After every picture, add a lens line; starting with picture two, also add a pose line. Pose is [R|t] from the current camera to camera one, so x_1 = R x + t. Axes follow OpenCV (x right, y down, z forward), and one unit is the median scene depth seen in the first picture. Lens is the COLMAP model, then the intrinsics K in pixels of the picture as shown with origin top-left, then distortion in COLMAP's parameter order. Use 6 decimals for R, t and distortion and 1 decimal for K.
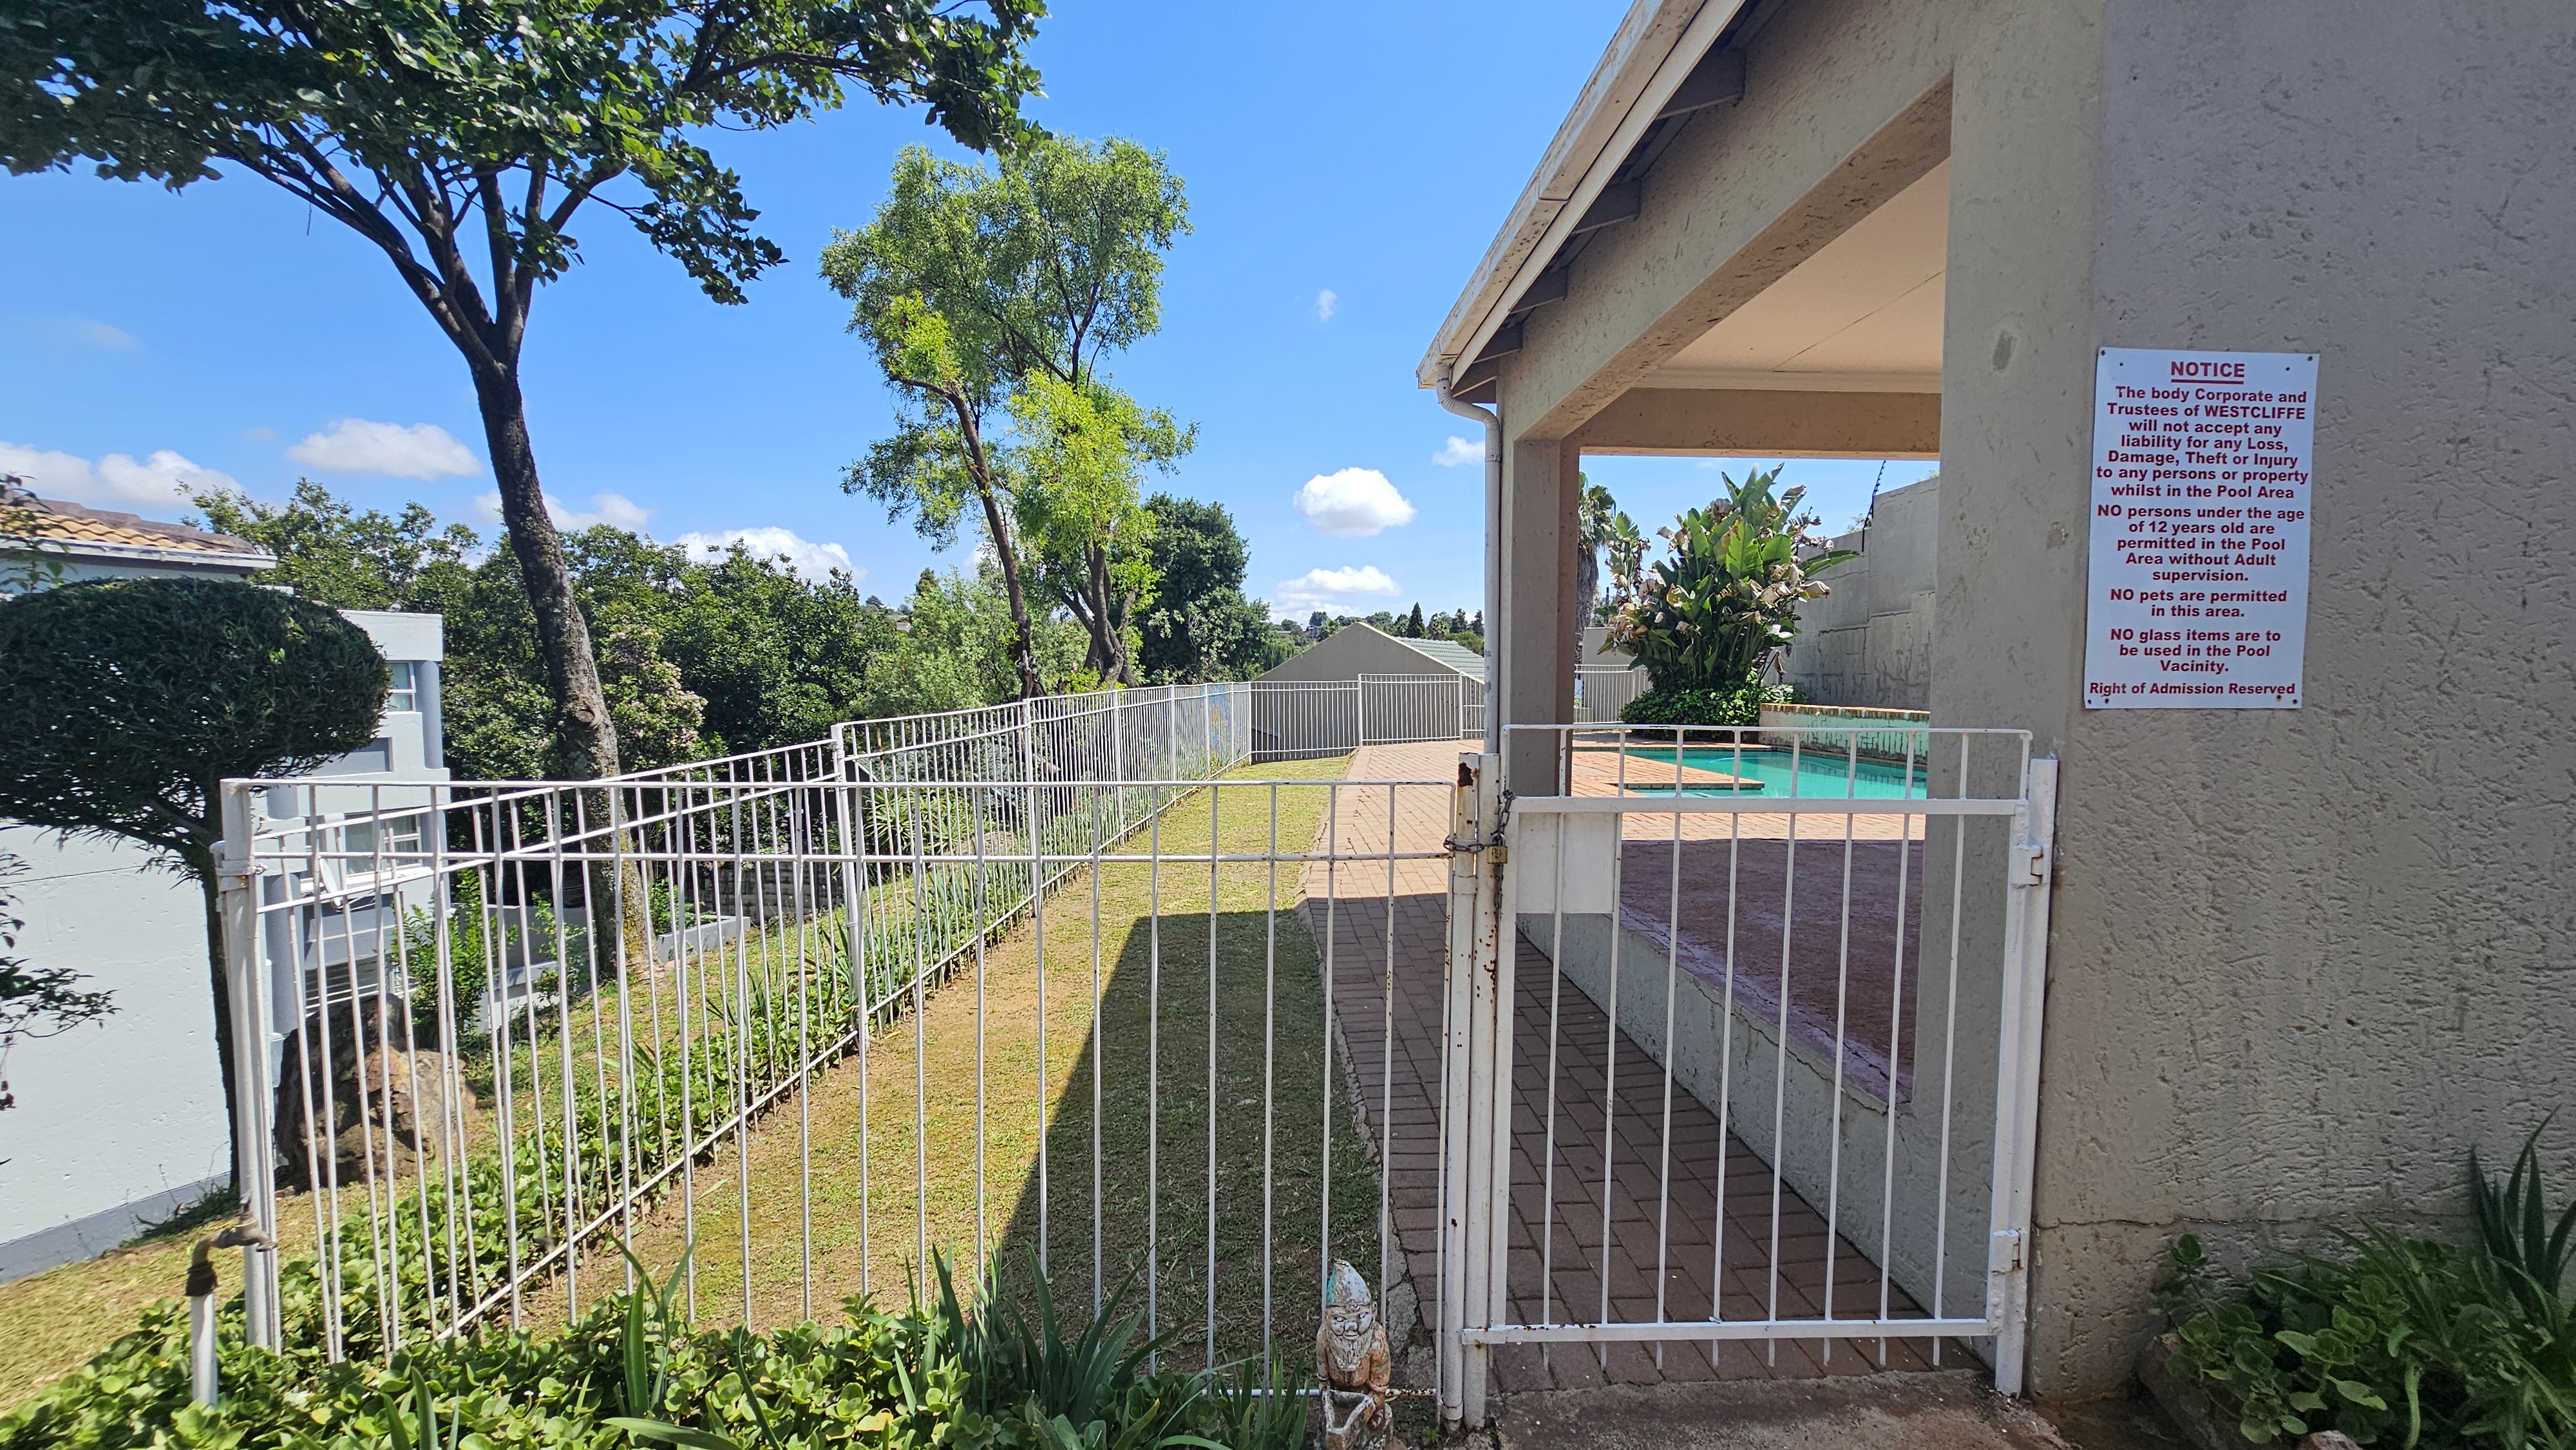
lens RADIAL K [[1048.9, 0, 1274.3], [0, 1048.9, 738.3], [0, 0, 1]] dist [-0.002692, 0.001053]
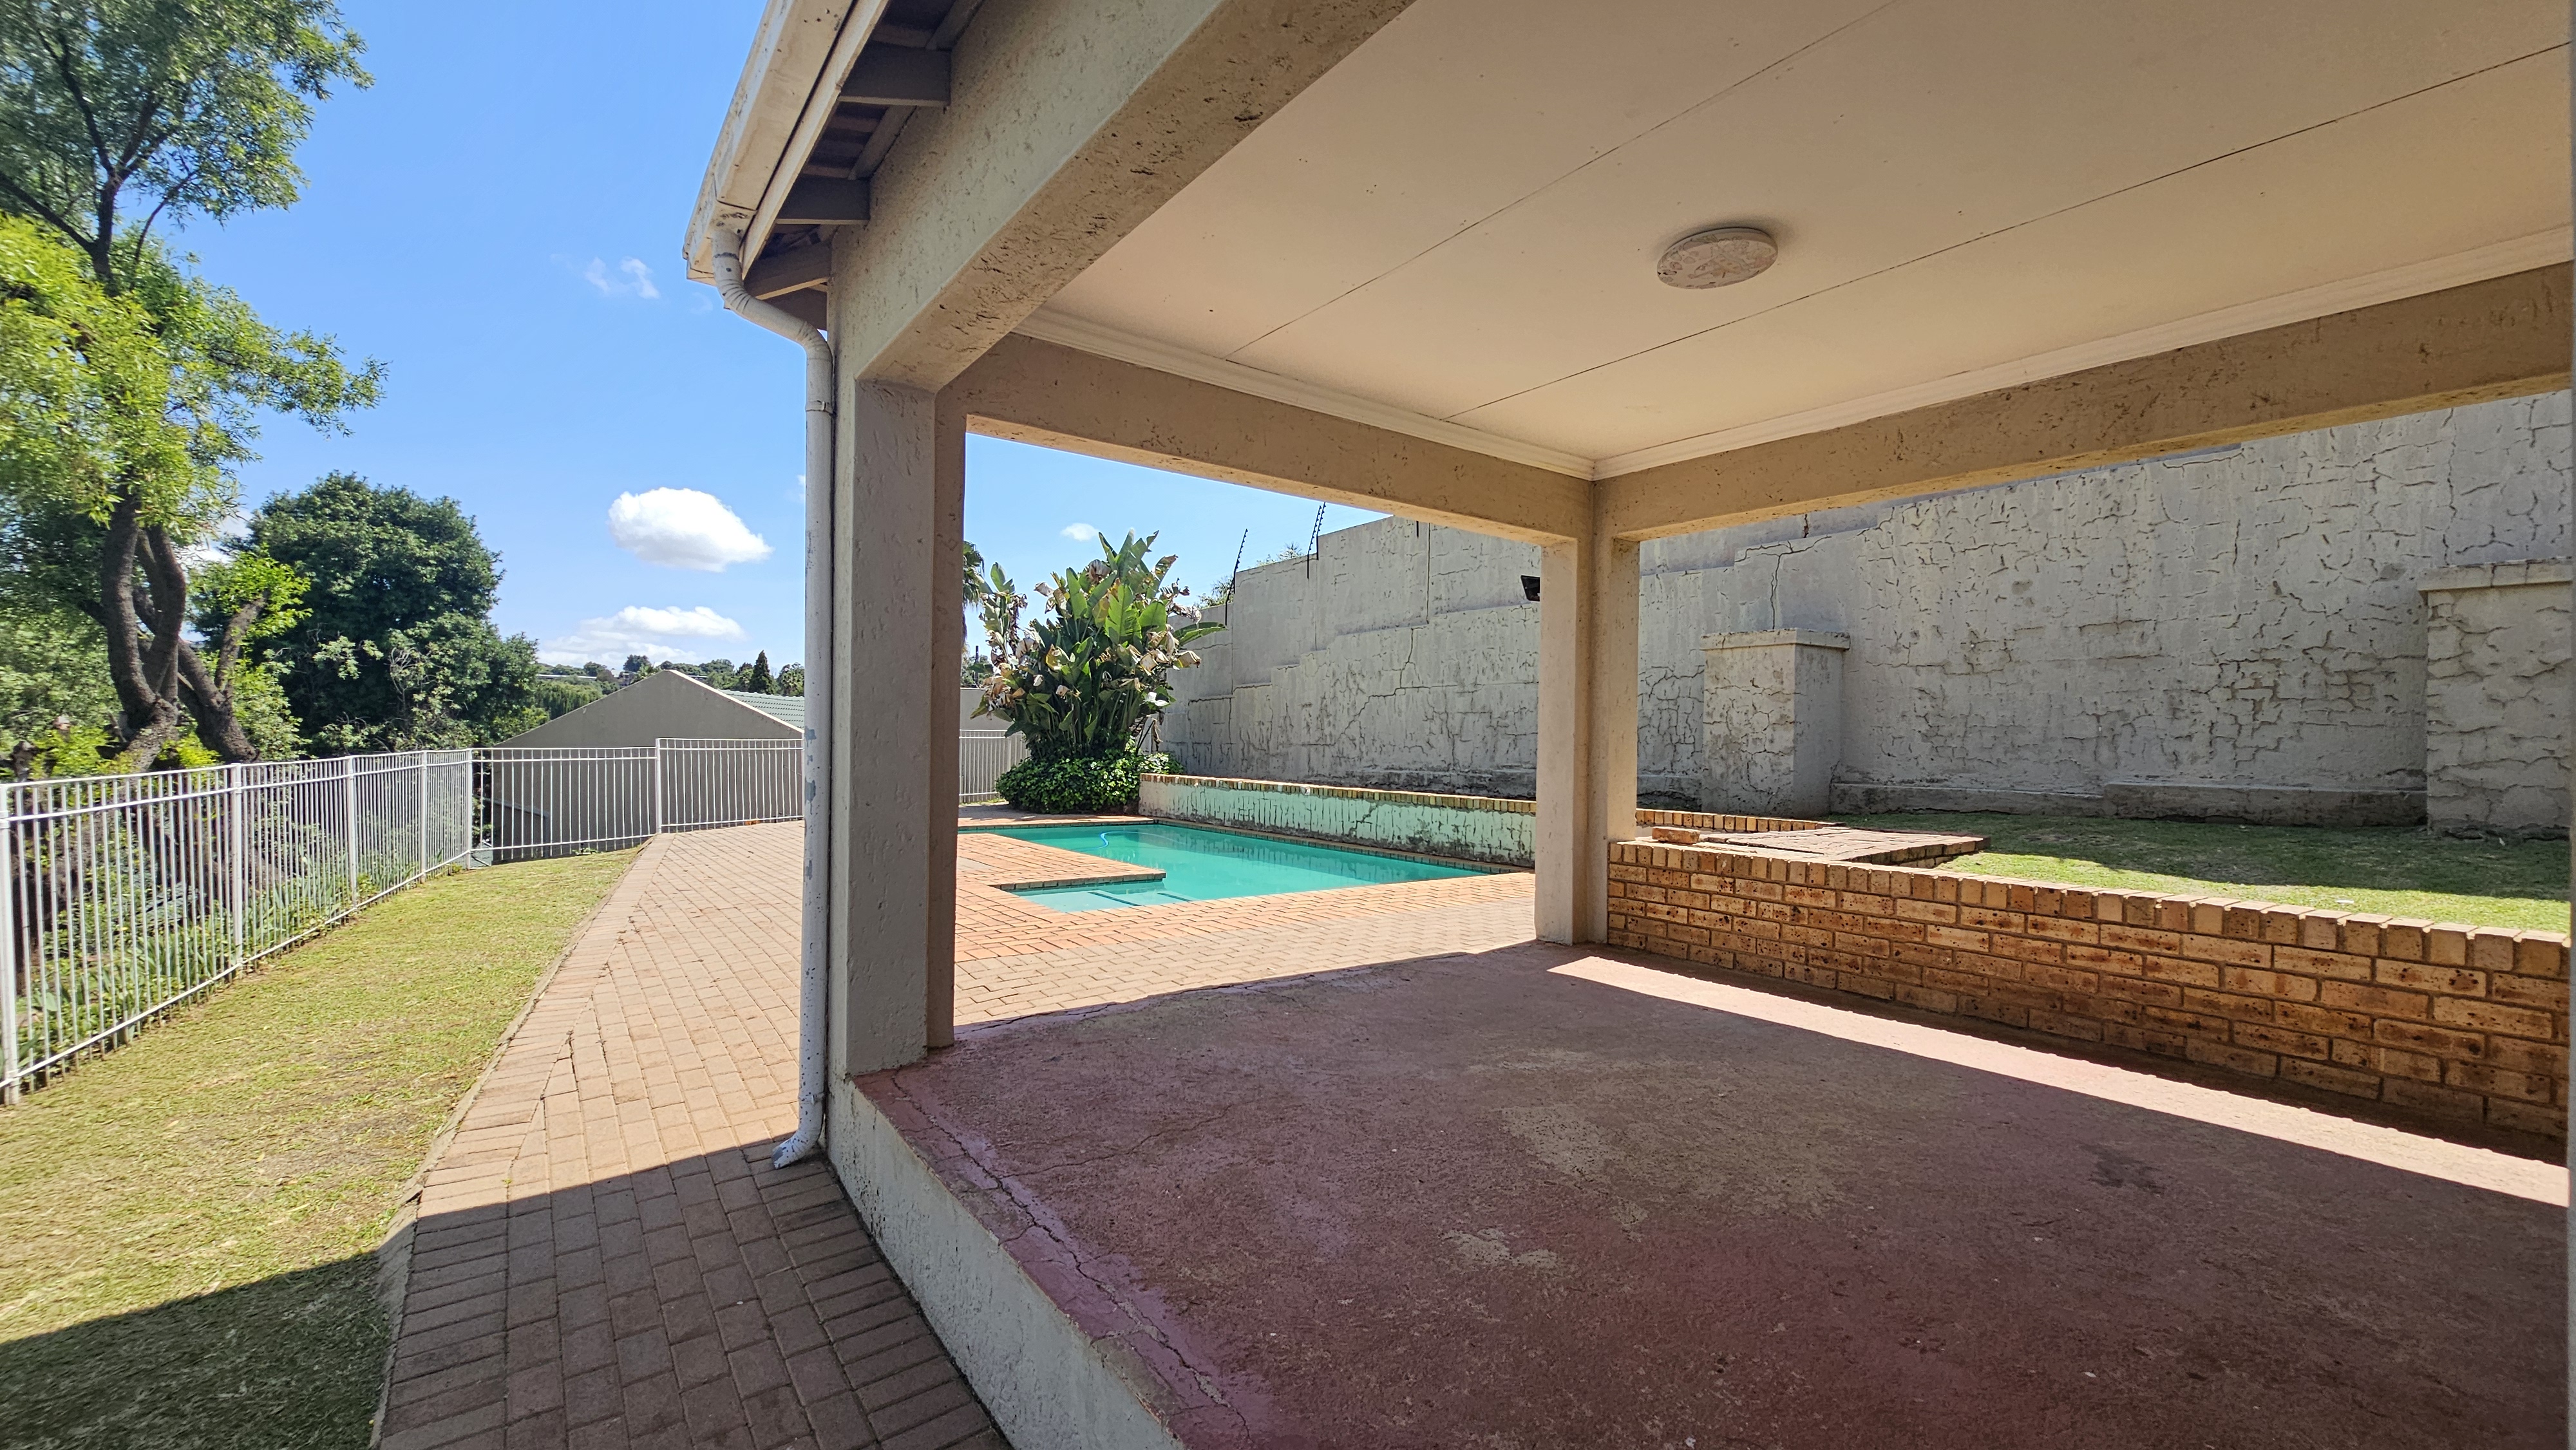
lens RADIAL K [[1048.9, 0, 1285.5], [0, 1048.9, 736.0], [0, 0, 1]] dist [-0.002692, 0.001053]
pose [[0.827645, 0.011799, 0.561128, 0.030903], [0.020691, 0.998458, -0.051513, -0.014362], [-0.560871, 0.054245, 0.826125, 0.119448]]
